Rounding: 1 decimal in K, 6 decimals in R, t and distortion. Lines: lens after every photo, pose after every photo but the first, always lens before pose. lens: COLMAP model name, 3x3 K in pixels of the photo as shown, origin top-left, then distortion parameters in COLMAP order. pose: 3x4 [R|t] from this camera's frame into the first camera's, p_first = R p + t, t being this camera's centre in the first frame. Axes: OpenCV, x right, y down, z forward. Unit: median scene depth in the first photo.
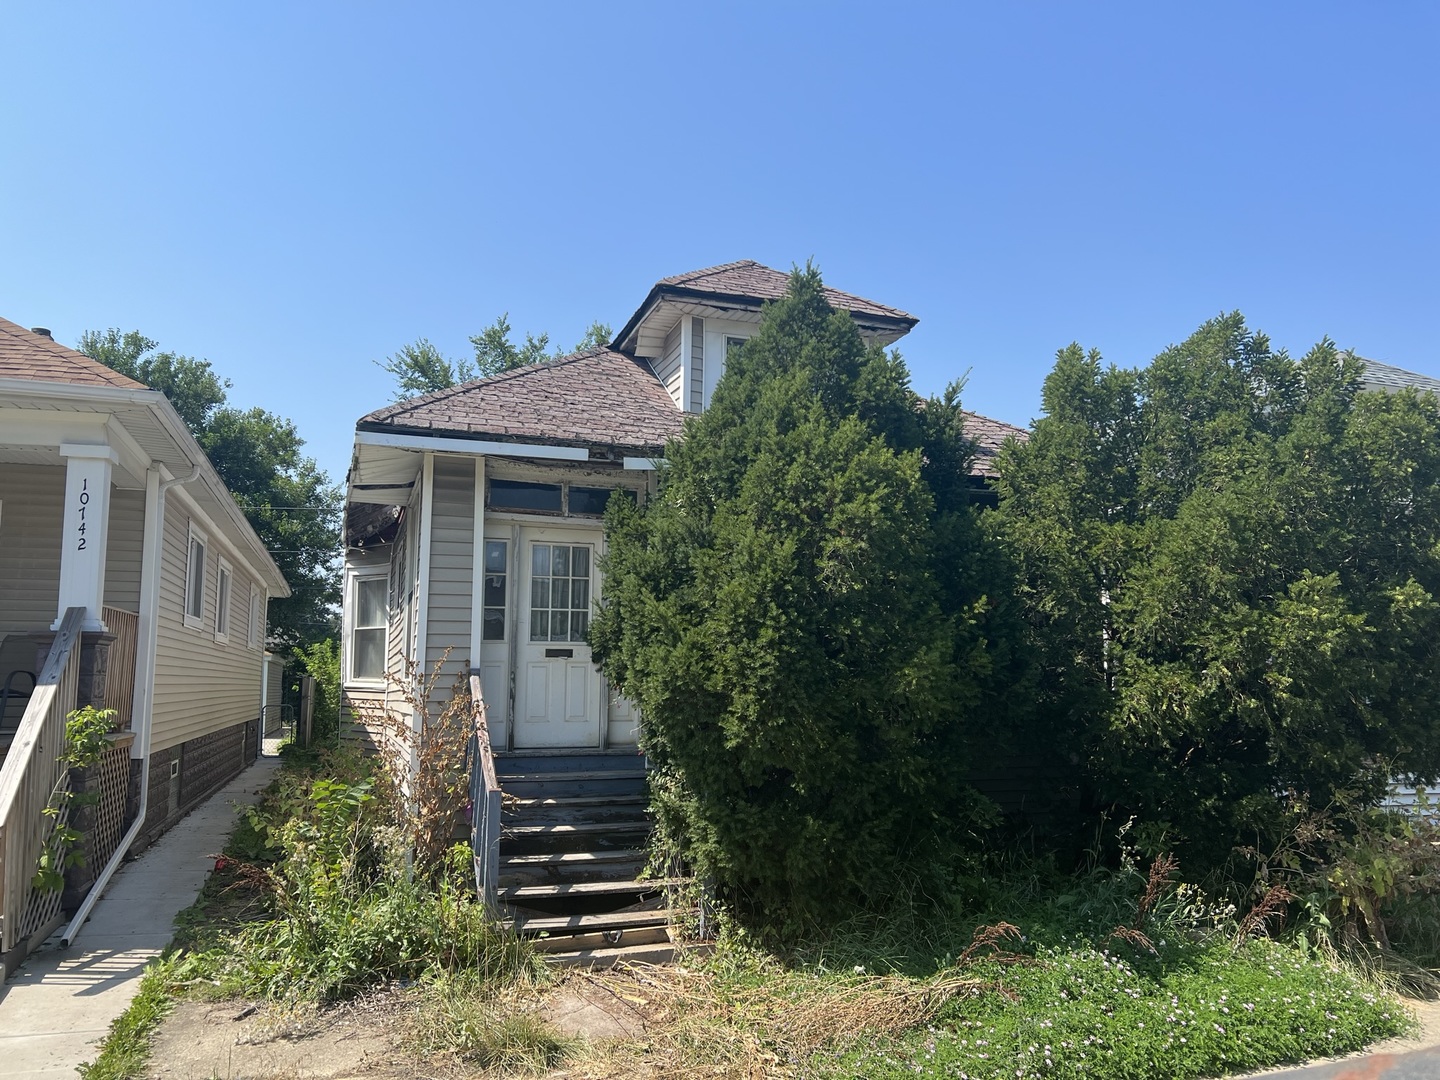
lens RADIAL K [[1086.6, 0, 722.1], [0, 1086.6, 539.2], [0, 0, 1]] dist [0.042973, -0.042164]
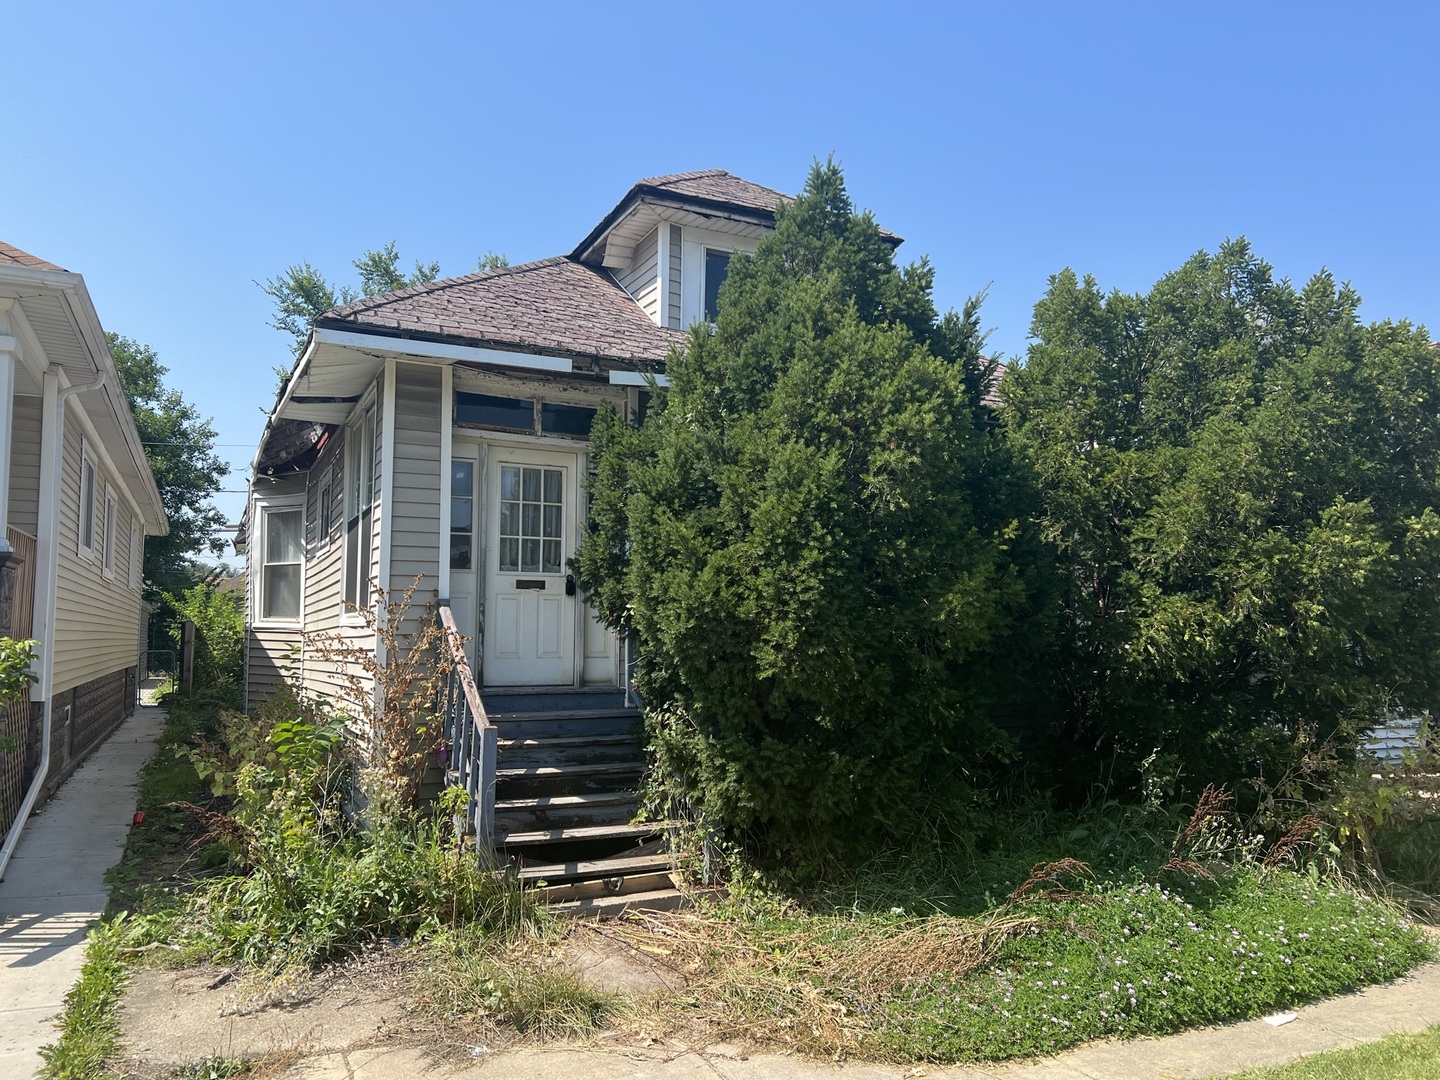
lens RADIAL K [[1086.6, 0, 722.5], [0, 1086.6, 543.7], [0, 0, 1]] dist [0.042973, -0.042164]
pose [[0.993107, 0.009971, 0.116788, -0.119047], [-0.015532, 0.998784, 0.046800, 0.030537], [-0.116180, -0.048292, 0.992054, 0.084759]]
